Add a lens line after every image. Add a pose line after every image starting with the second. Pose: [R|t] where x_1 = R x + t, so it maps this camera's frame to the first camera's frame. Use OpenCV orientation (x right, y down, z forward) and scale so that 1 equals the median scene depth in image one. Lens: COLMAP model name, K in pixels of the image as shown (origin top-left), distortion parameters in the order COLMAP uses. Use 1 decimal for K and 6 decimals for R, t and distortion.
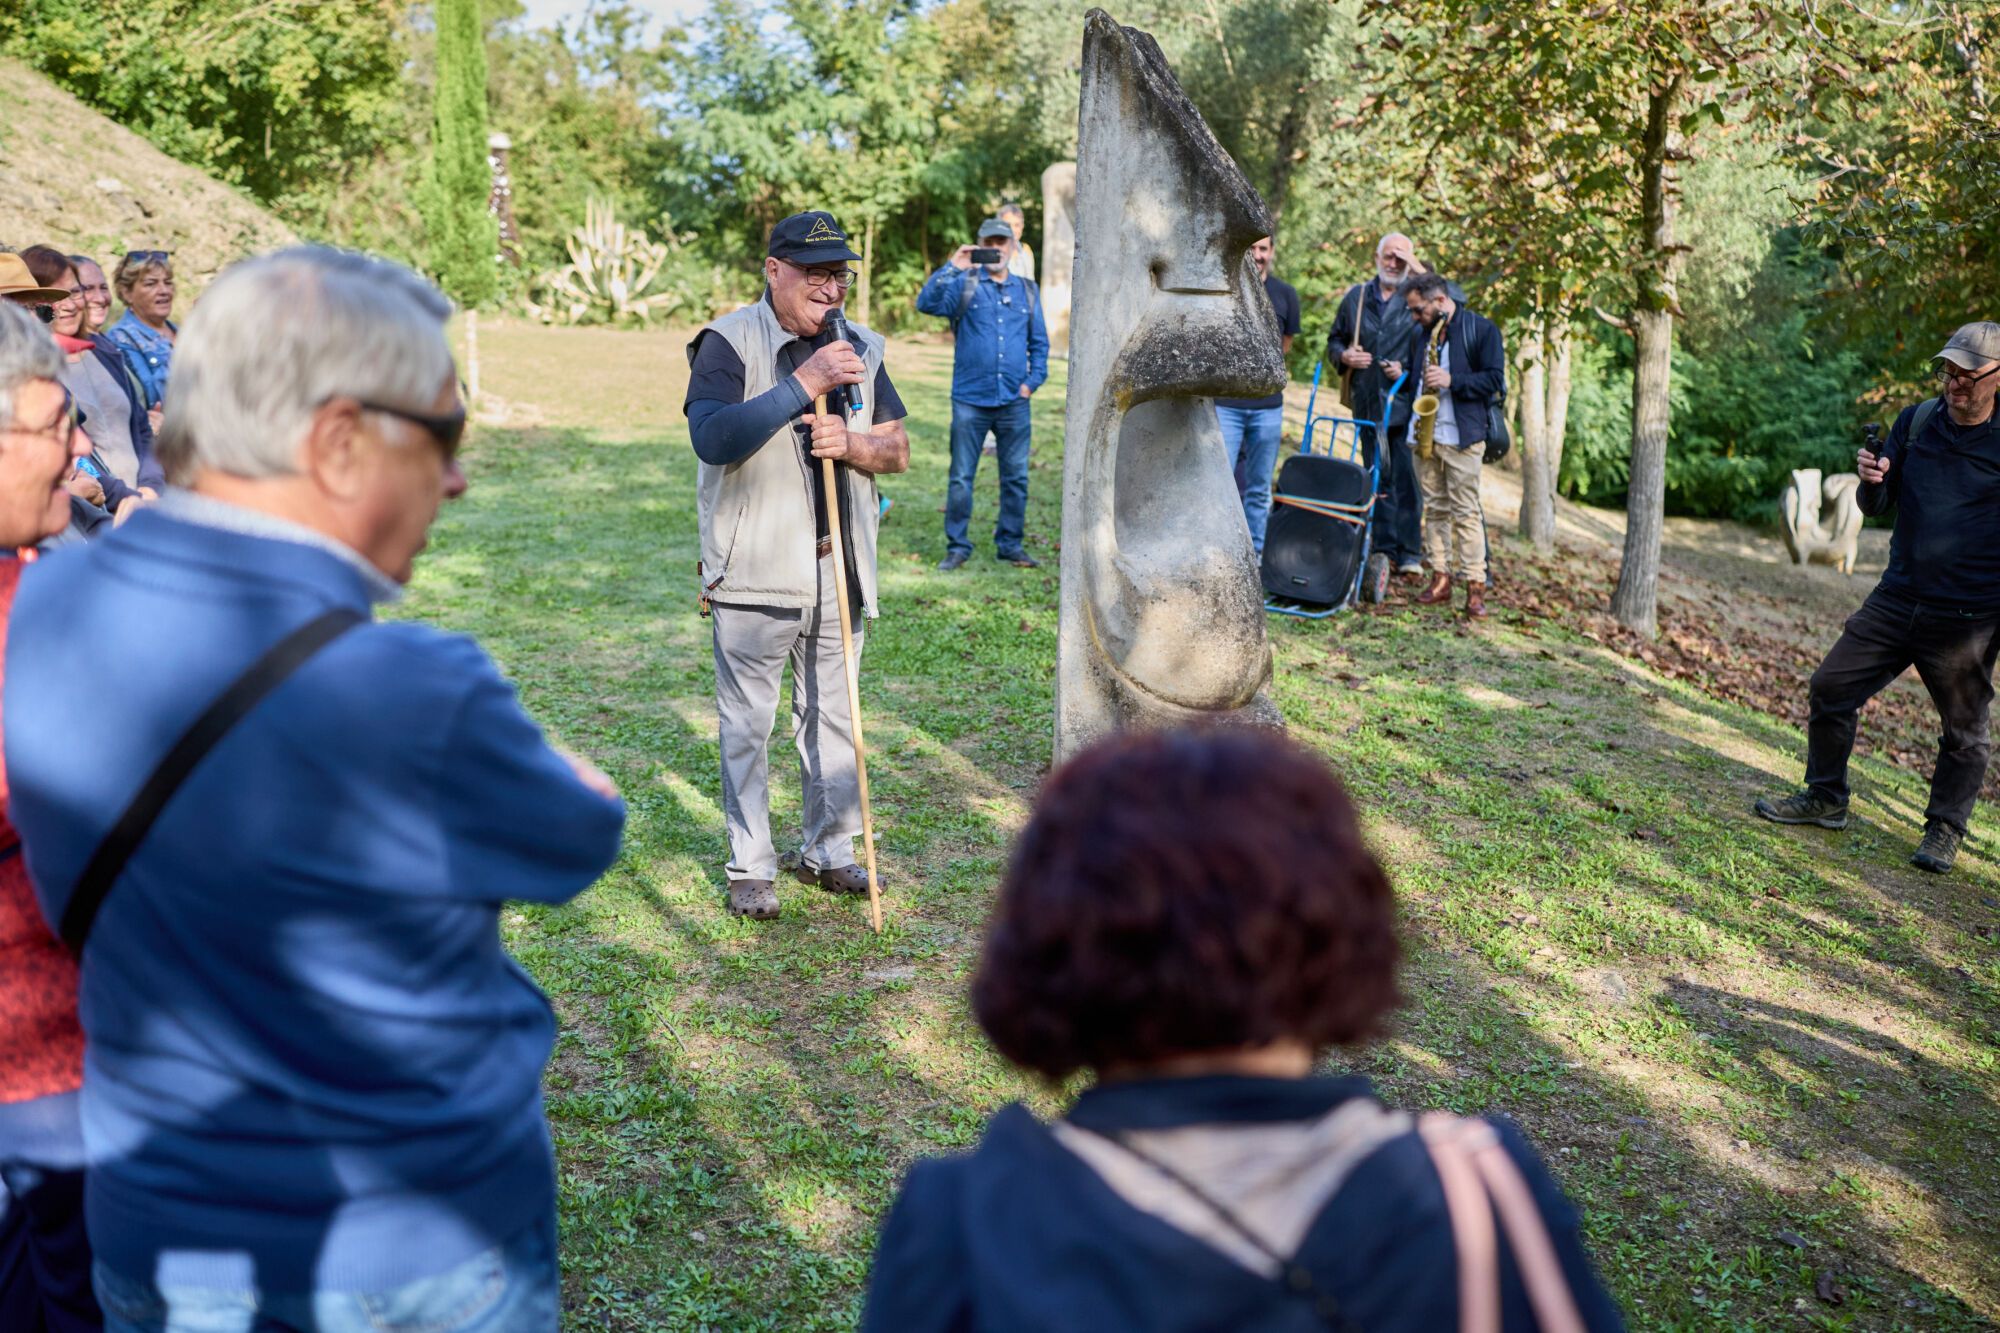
lens RADIAL K [[1886.8, 0, 1000.0], [0, 1886.8, 666.5], [0, 0, 1]] dist [-0.015450, 0.003125]
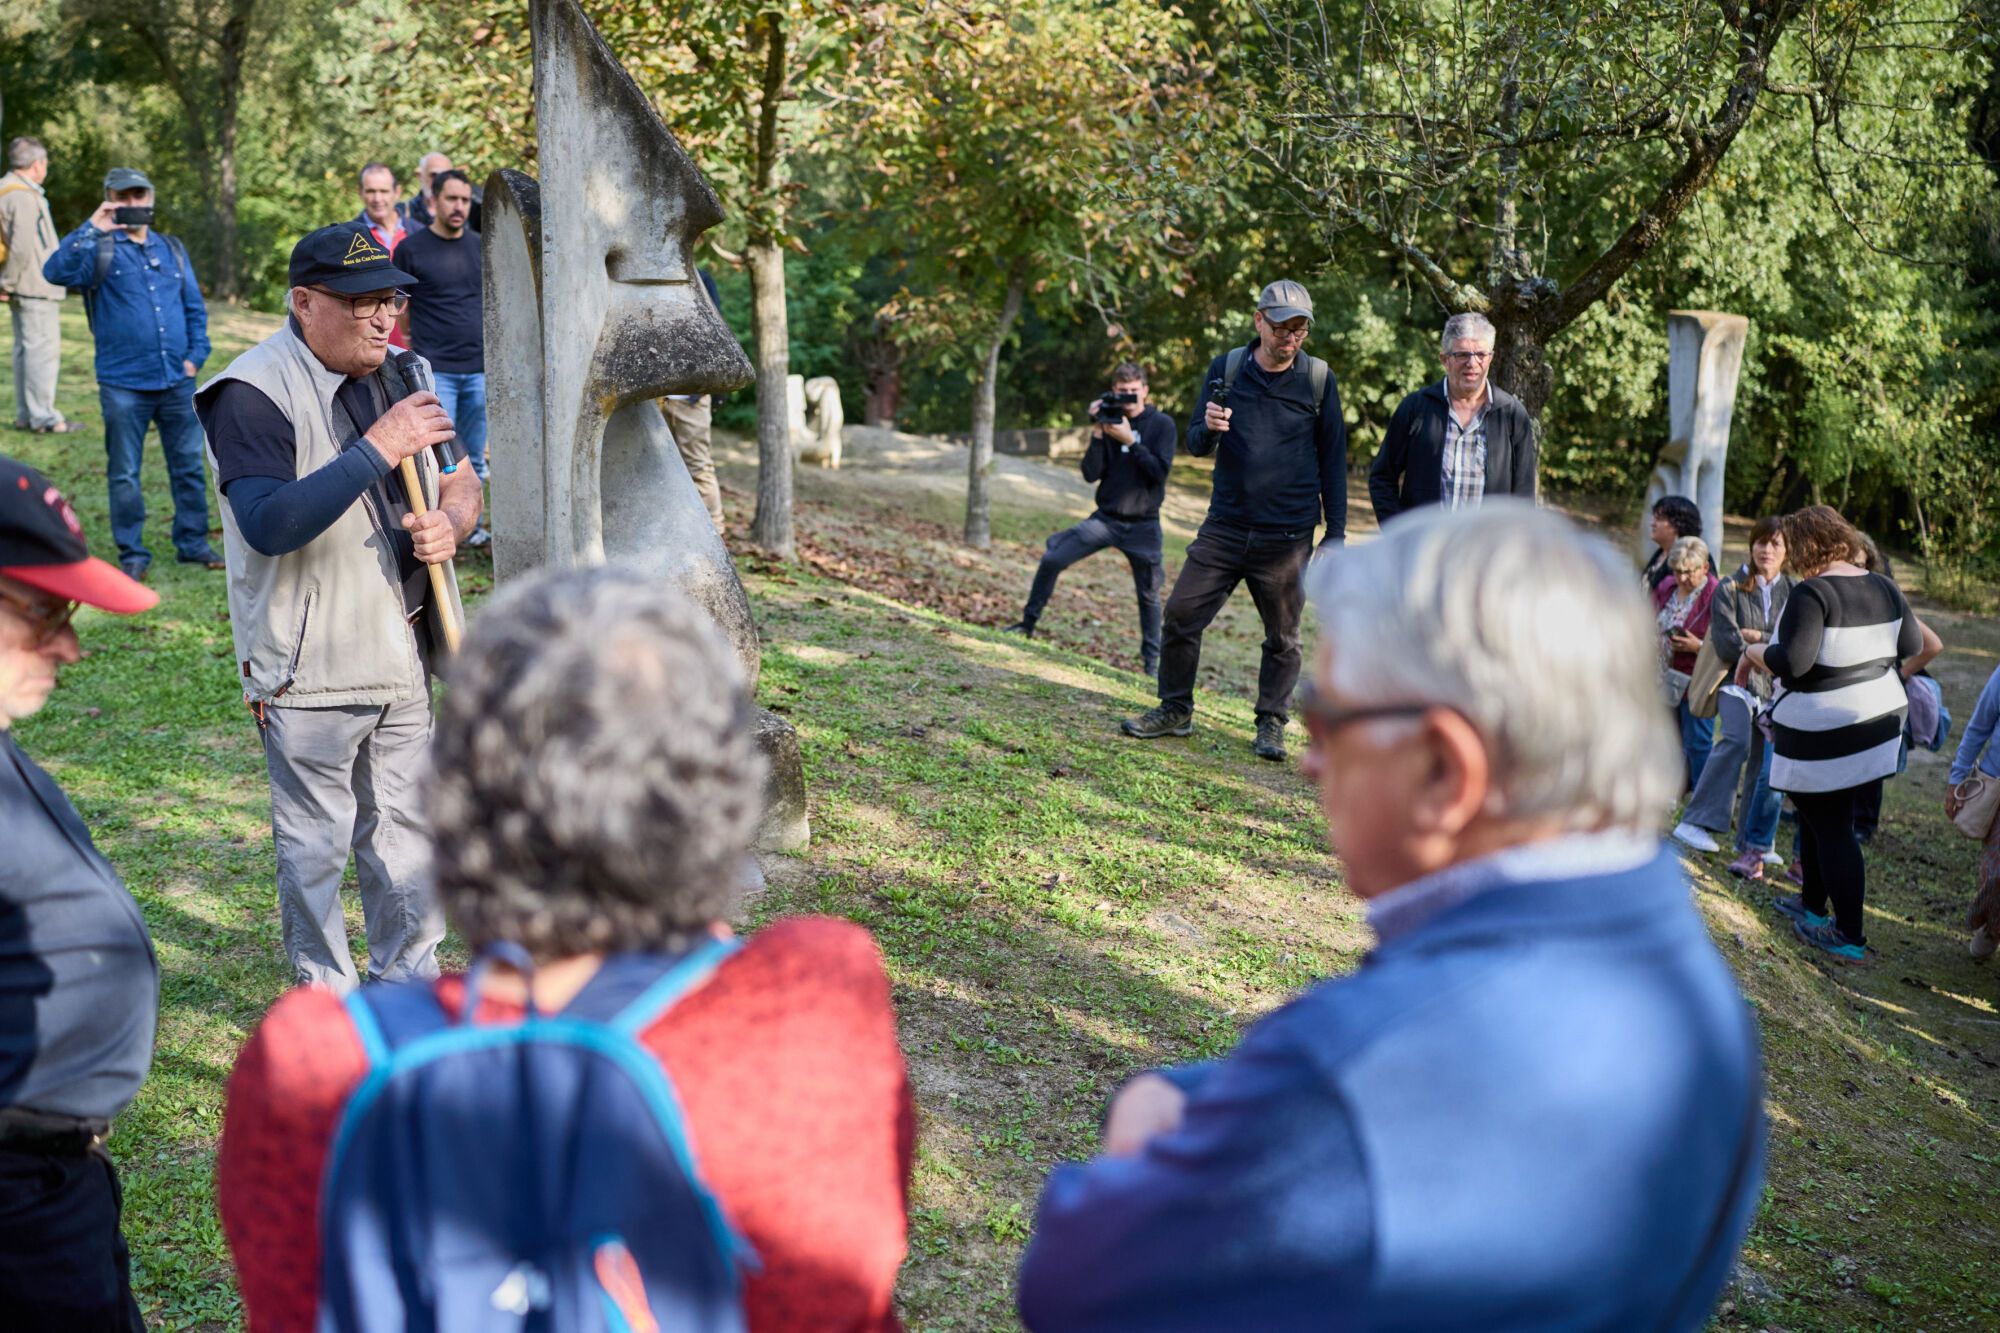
lens RADIAL K [[1886.8, 0, 1000.0], [0, 1886.8, 666.5], [0, 0, 1]] dist [-0.015450, 0.003125]
pose [[0.838239, -0.142611, 0.526325, -0.158574], [0.116924, 0.989753, 0.081962, -0.040282], [-0.532620, -0.007164, 0.846324, 0.073983]]
